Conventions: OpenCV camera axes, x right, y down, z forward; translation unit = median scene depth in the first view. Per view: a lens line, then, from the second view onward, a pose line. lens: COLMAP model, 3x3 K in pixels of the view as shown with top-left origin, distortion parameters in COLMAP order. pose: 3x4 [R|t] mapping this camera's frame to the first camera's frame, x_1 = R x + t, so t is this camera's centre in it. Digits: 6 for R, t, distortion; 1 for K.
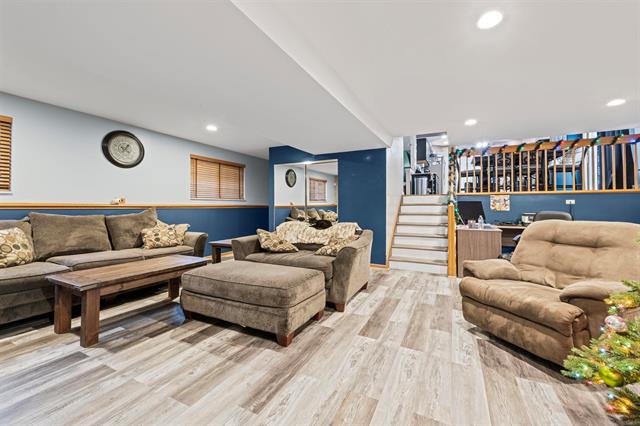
lens RADIAL K [[257.4, 0, 321.3], [0, 257.4, 201.3], [0, 0, 1]] dist [0.011872, -0.001471]
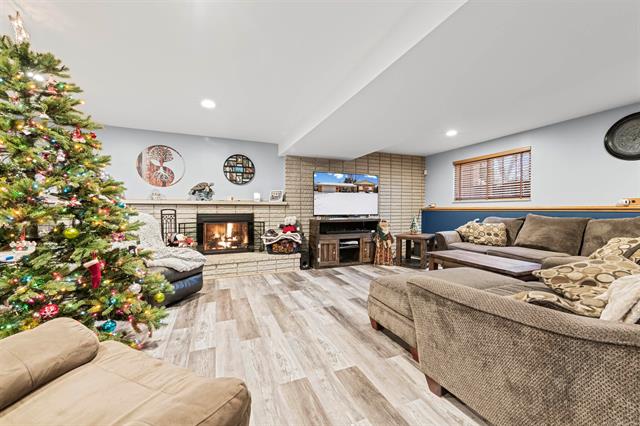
lens RADIAL K [[257.4, 0, 320.4], [0, 257.4, 212.6], [0, 0, 1]] dist [0.011872, -0.001471]
pose [[-0.650312, 0.006195, -0.759642, 0.890419], [0.010322, 0.999946, -0.000682, 0.040871], [0.759597, -0.008285, -0.650341, 1.562003]]
